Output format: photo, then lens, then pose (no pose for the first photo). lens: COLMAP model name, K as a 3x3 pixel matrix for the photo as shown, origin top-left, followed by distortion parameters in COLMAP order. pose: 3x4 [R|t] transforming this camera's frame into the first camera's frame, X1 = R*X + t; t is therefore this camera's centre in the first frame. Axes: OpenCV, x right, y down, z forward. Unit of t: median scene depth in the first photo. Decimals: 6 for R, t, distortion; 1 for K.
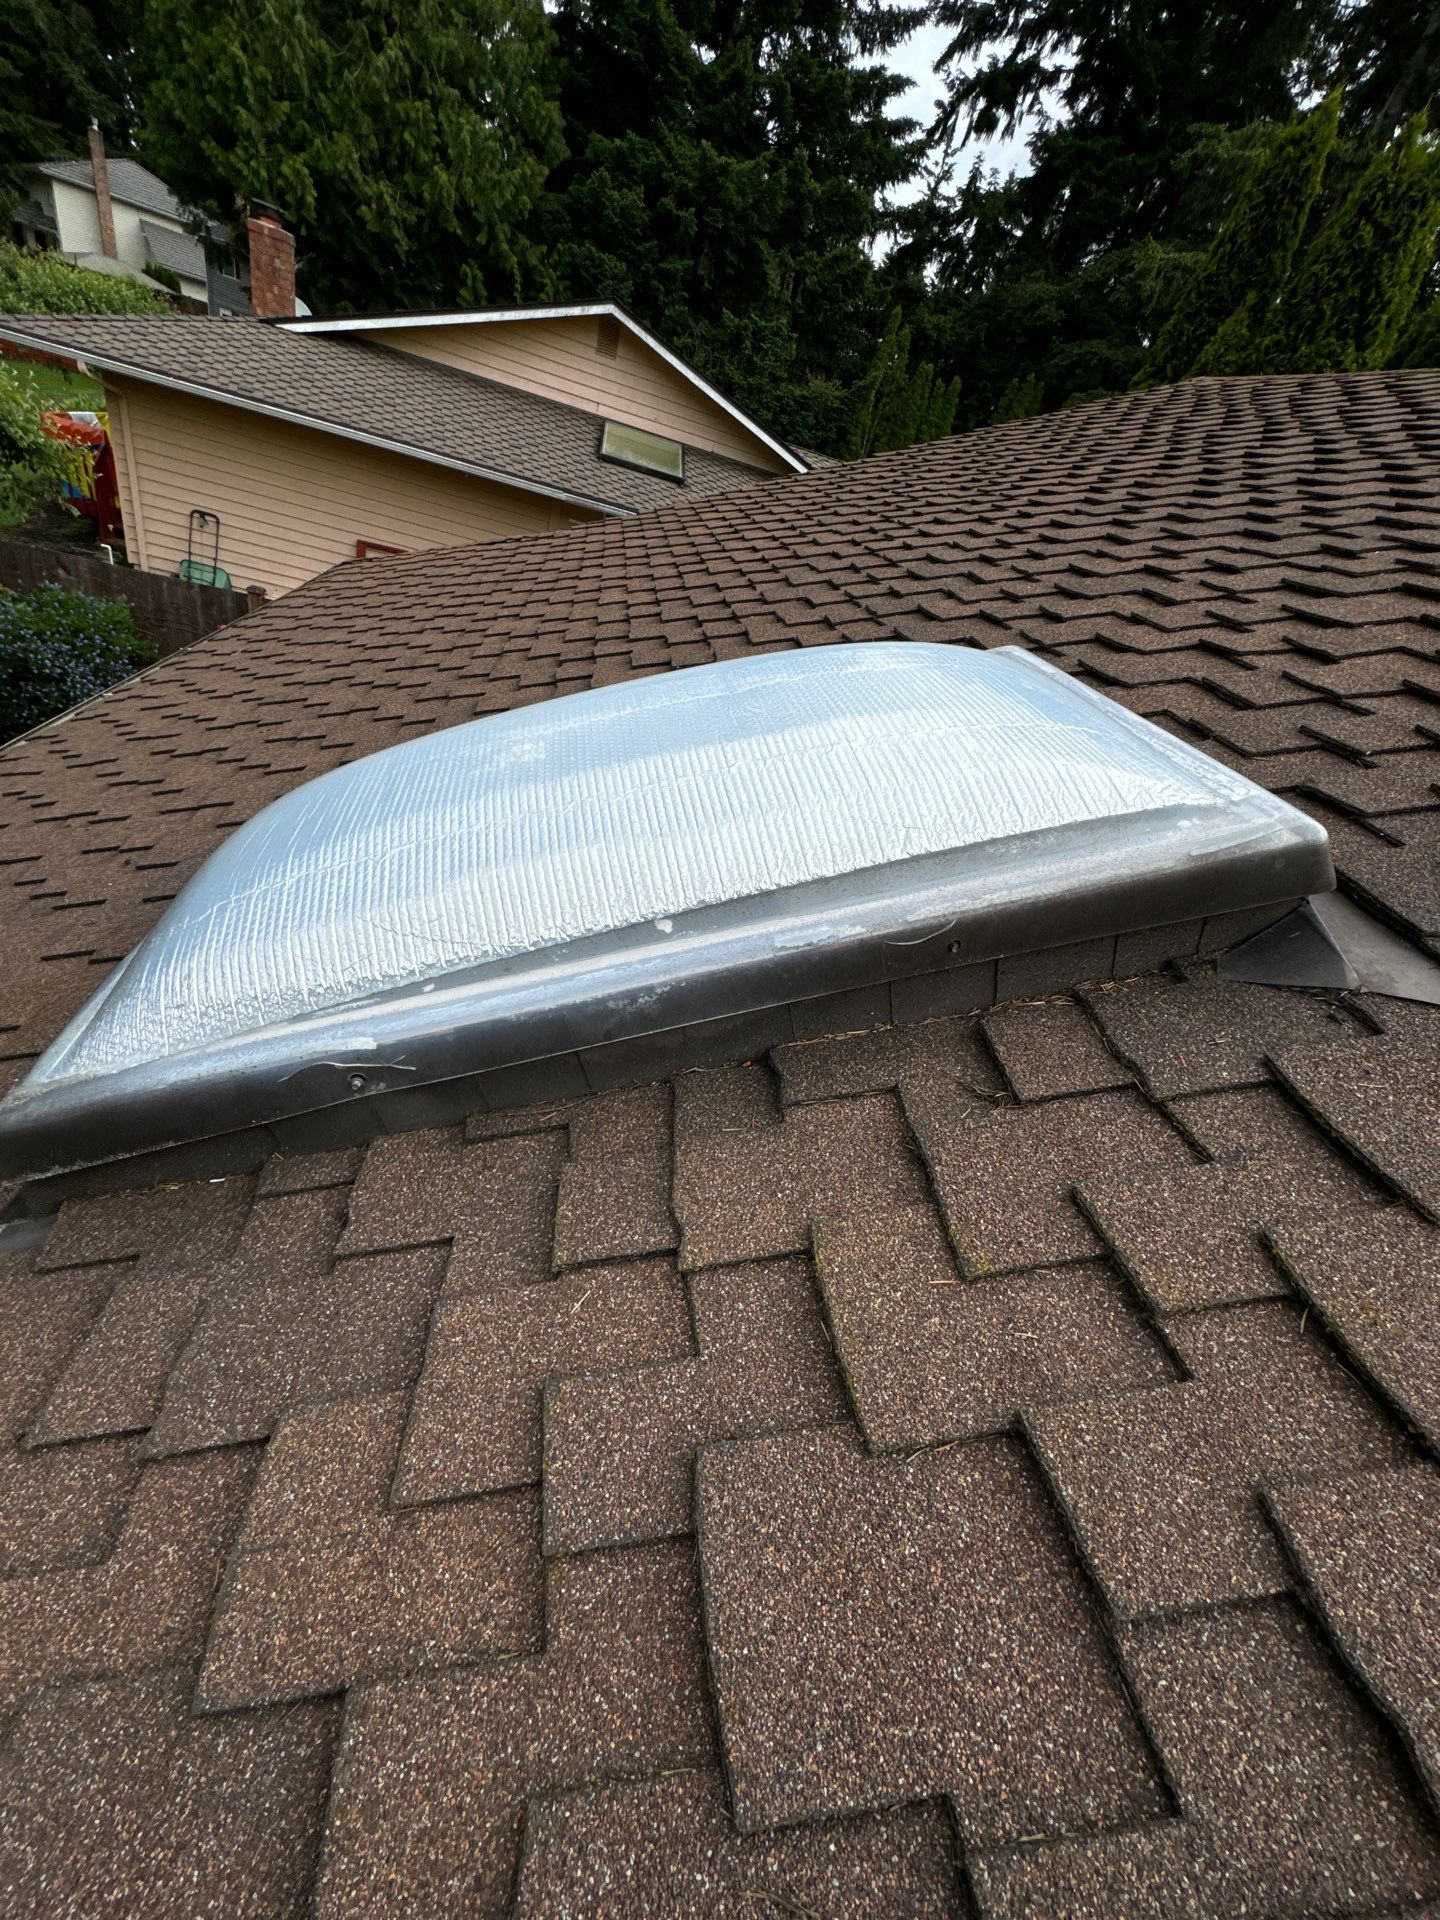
lens RADIAL K [[771.8, 0, 719.2], [0, 771.8, 957.8], [0, 0, 1]] dist [-0.001909, 0.000814]
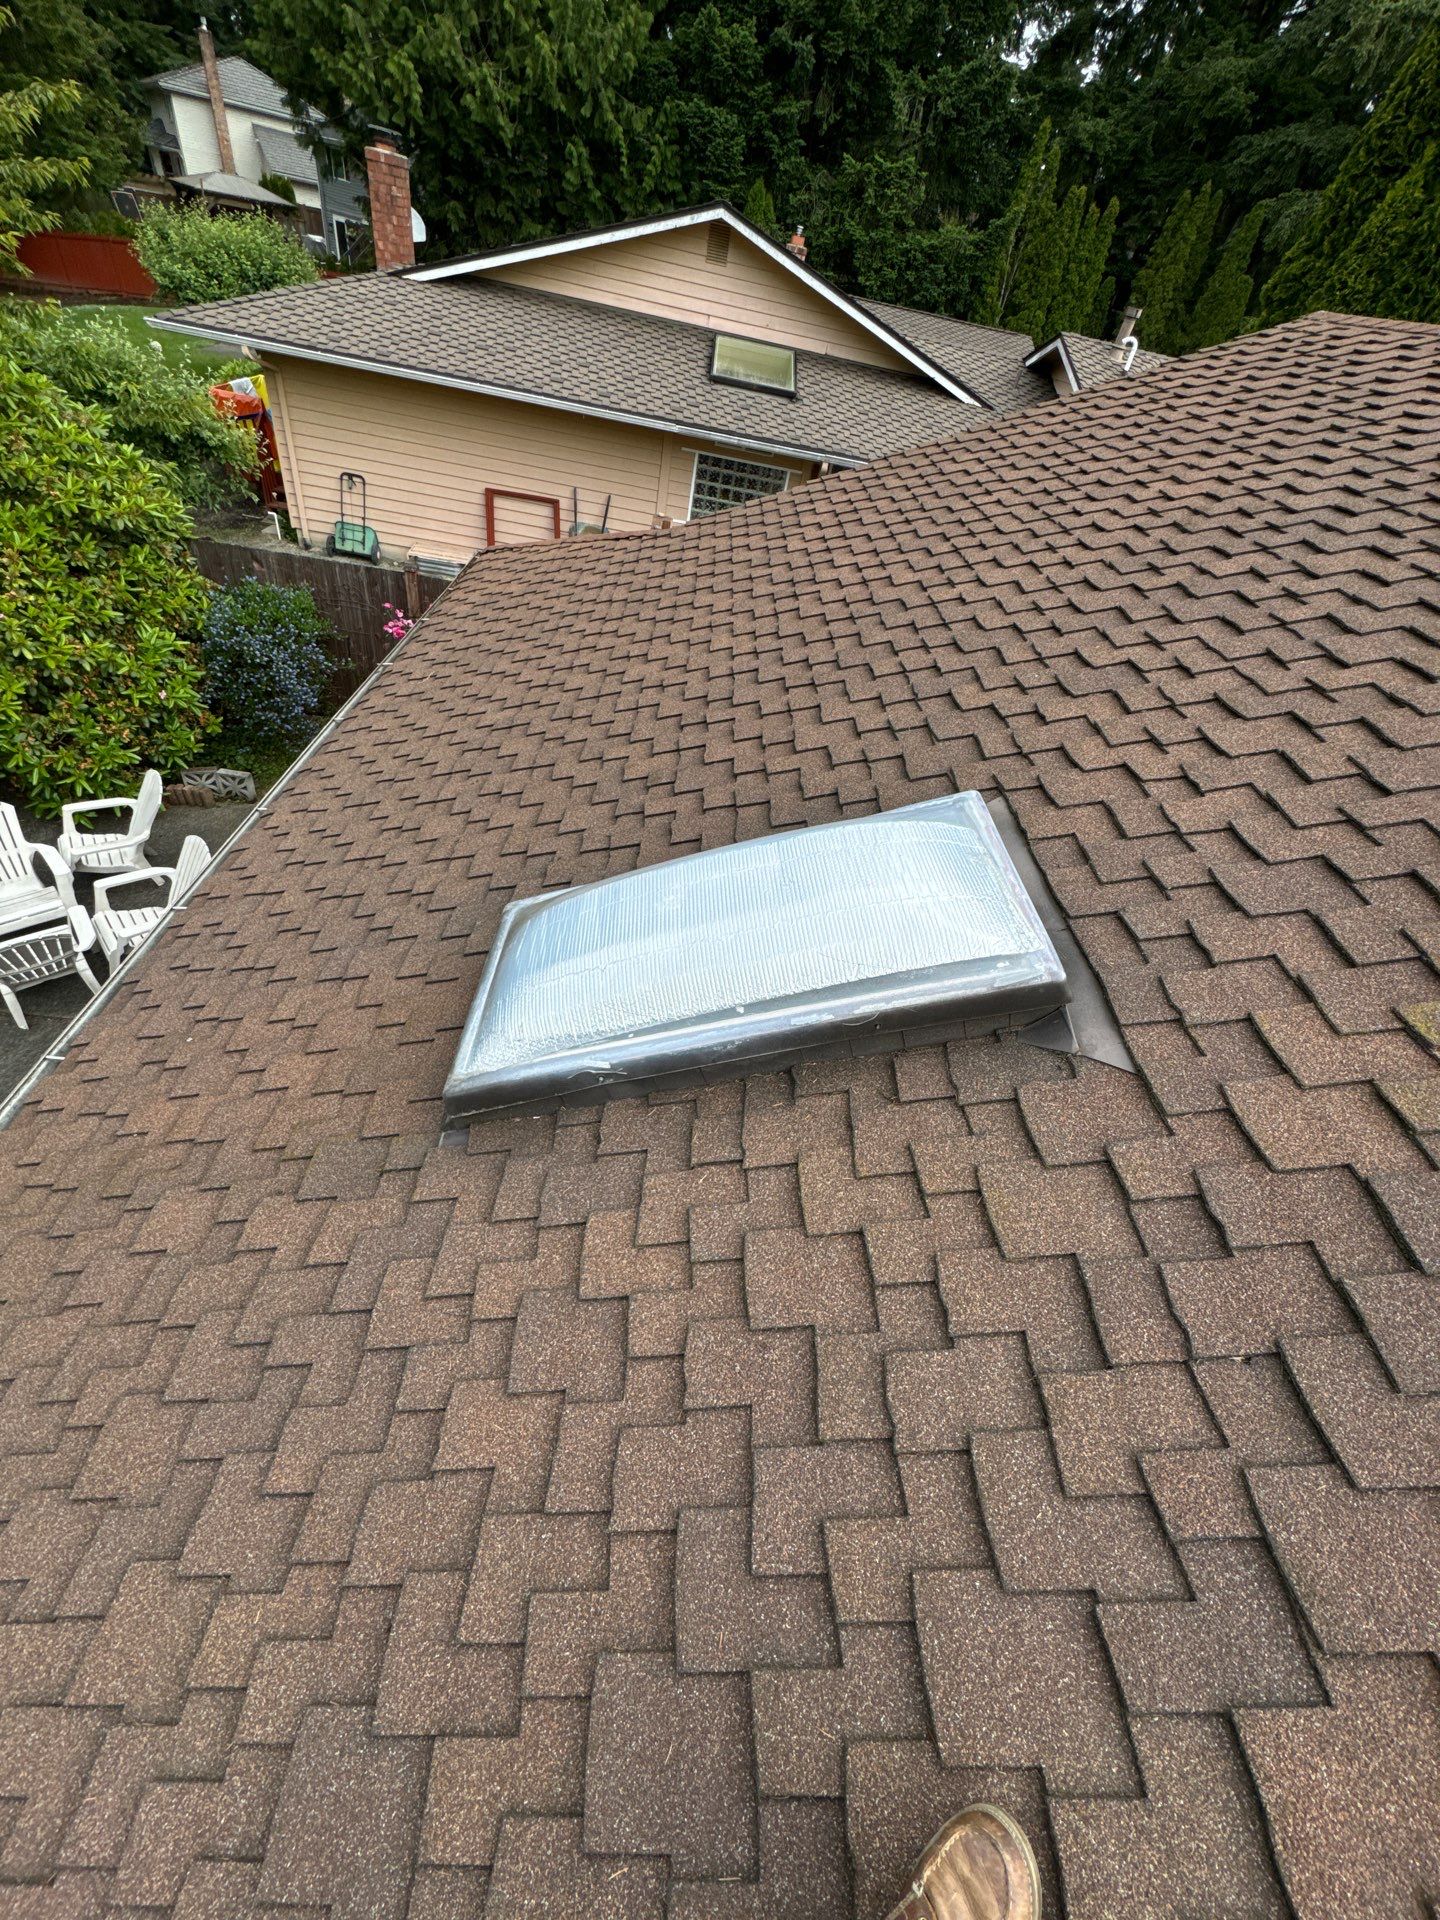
lens RADIAL K [[771.8, 0, 719.3], [0, 771.8, 961.7], [0, 0, 1]] dist [-0.001909, 0.000814]
pose [[0.988681, 0.010615, -0.149659, 0.021664], [0.008905, 0.991584, 0.129160, -0.051649], [0.149770, -0.129030, 0.980265, -0.121714]]
